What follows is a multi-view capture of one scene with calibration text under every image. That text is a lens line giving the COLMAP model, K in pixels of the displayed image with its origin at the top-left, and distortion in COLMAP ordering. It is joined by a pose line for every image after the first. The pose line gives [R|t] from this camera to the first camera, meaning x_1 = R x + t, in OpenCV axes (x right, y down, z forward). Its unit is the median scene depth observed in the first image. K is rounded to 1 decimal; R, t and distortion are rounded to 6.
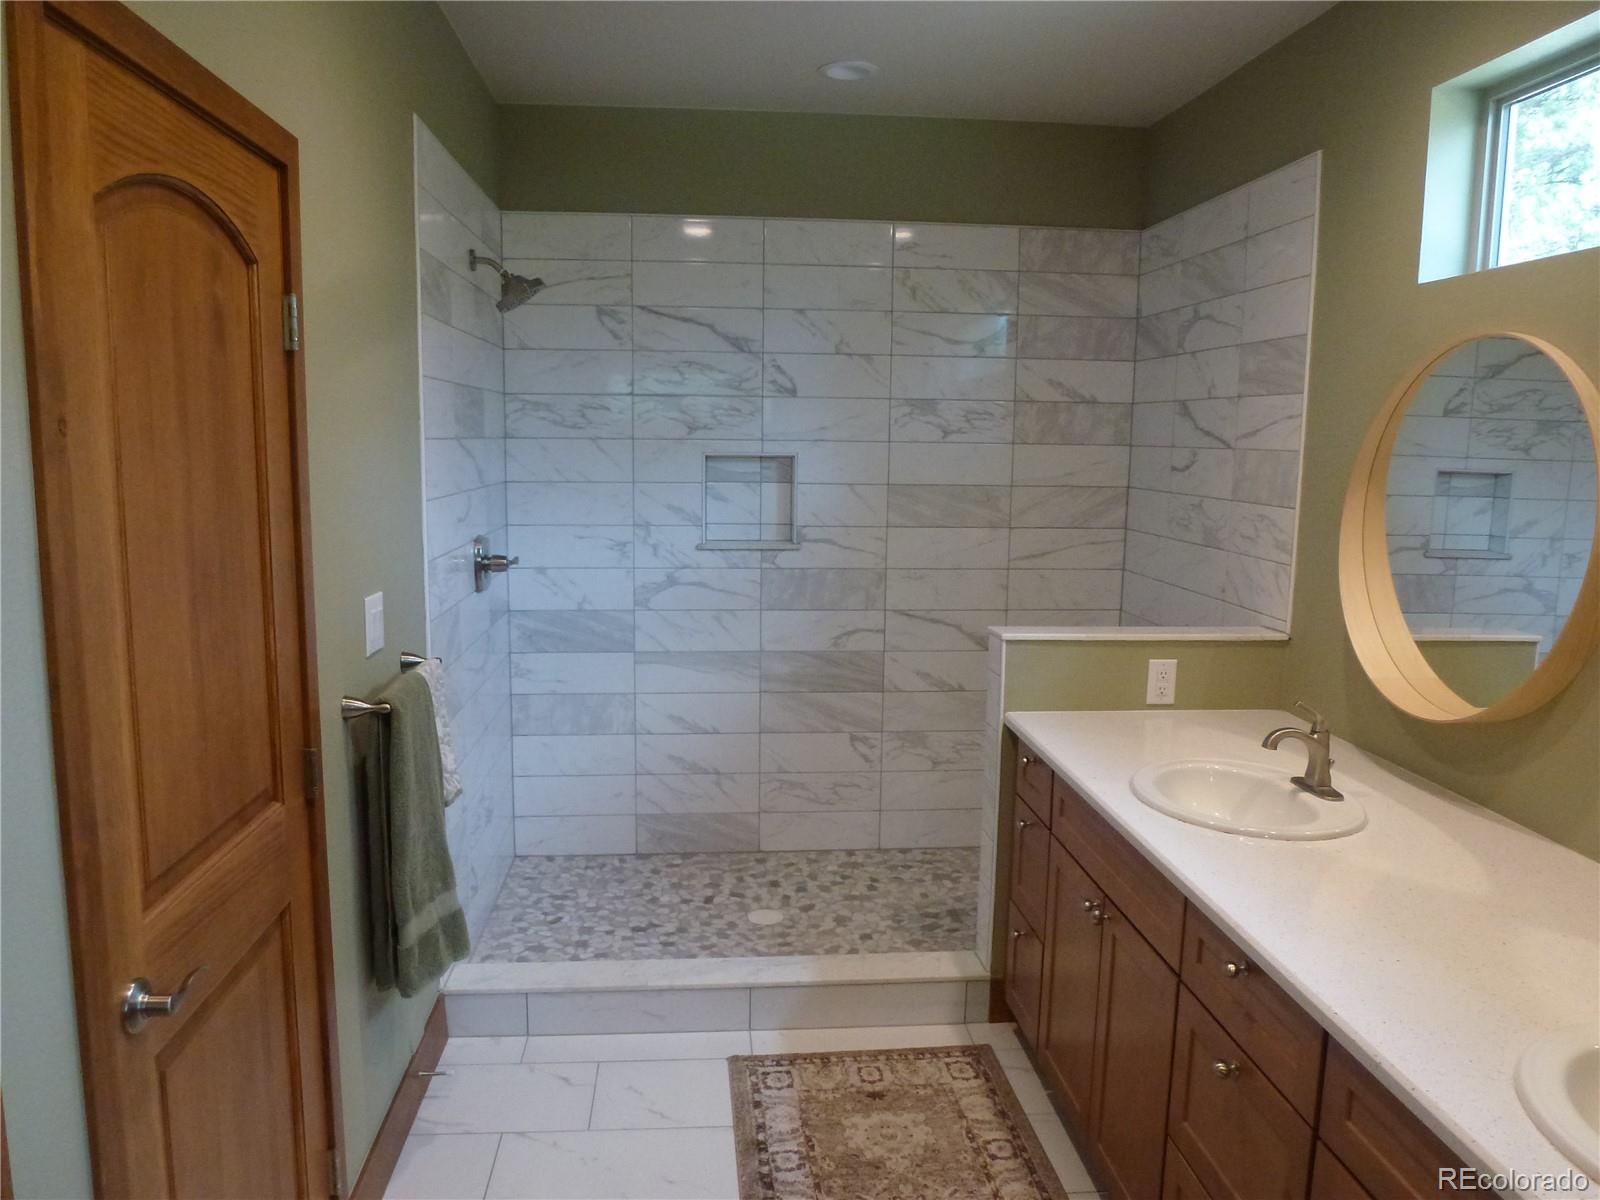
lens RADIAL K [[1164.3, 0, 800.0], [0, 1164.3, 600.0], [0, 0, 1]] dist [-0.052947, 0.023531]
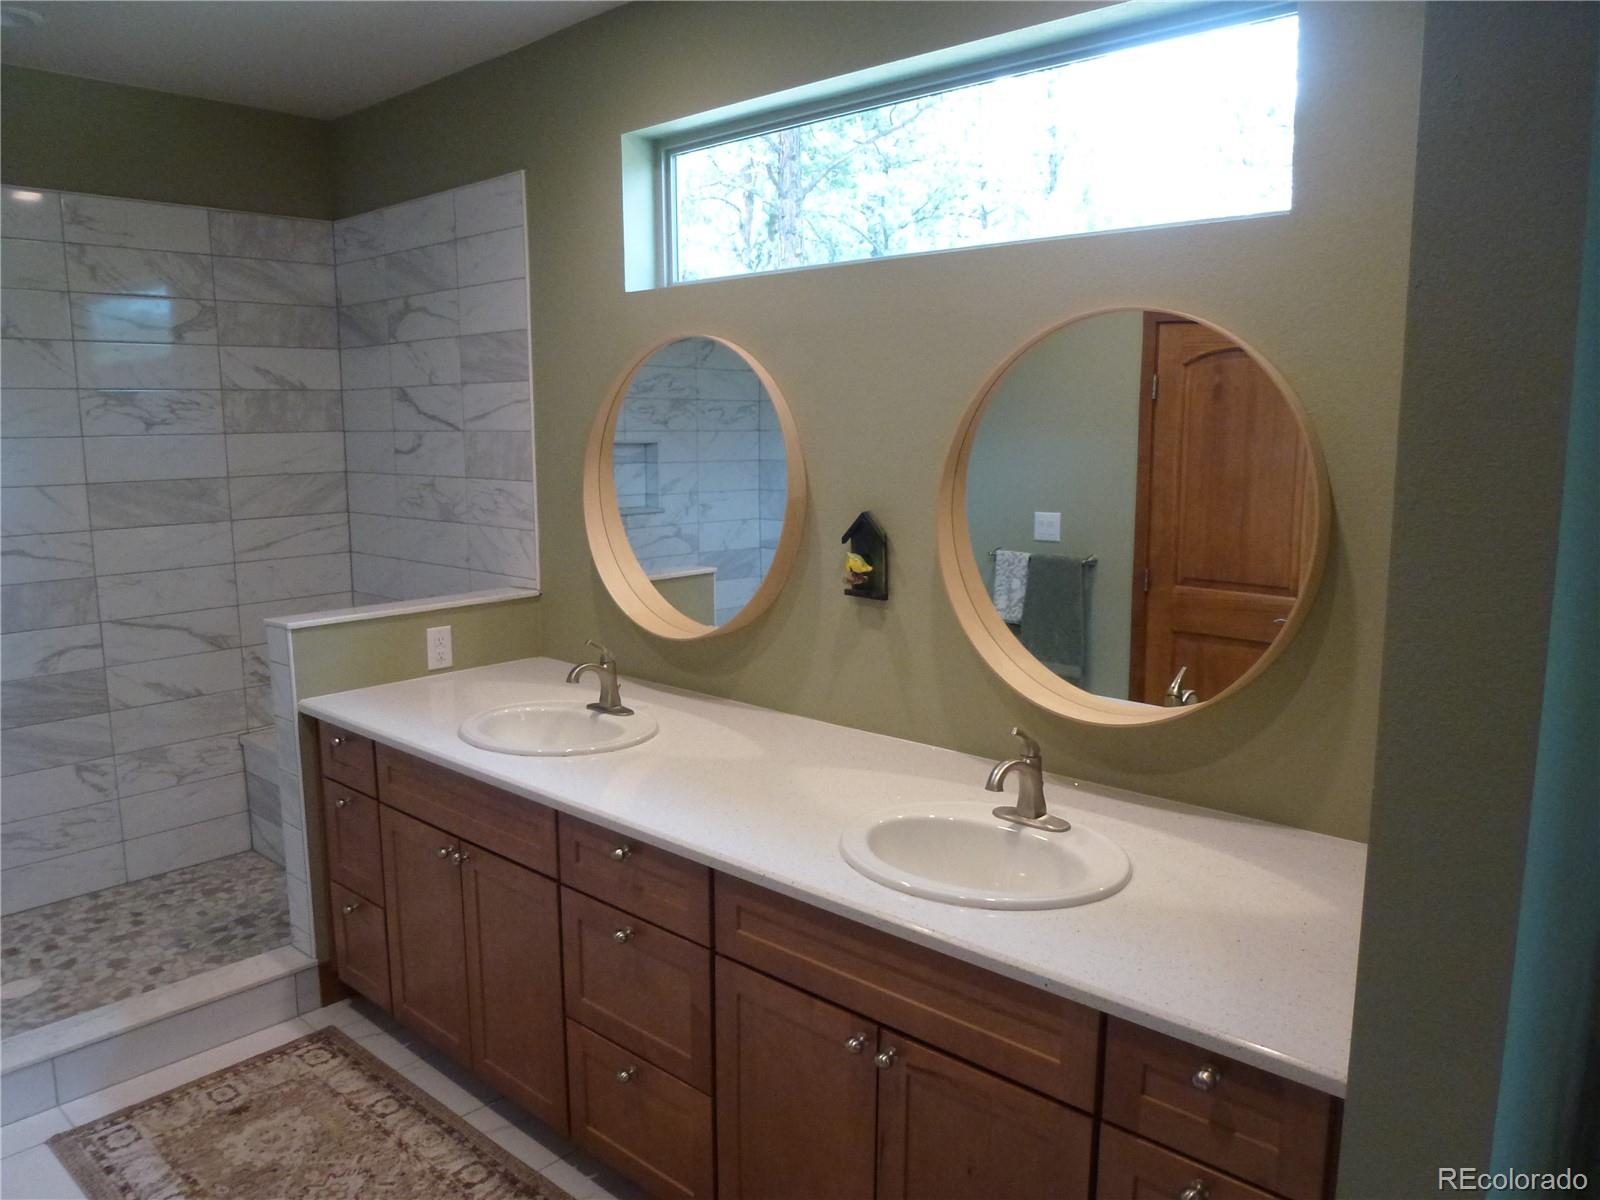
lens RADIAL K [[1155.7, 0, 795.9], [0, 1155.7, 600.8], [0, 0, 1]] dist [-0.054009, 0.011067]
pose [[0.742215, -0.124748, 0.658448, -0.130179], [0.112404, 0.991776, 0.061196, -0.001282], [-0.660668, 0.028592, 0.750134, -0.028583]]
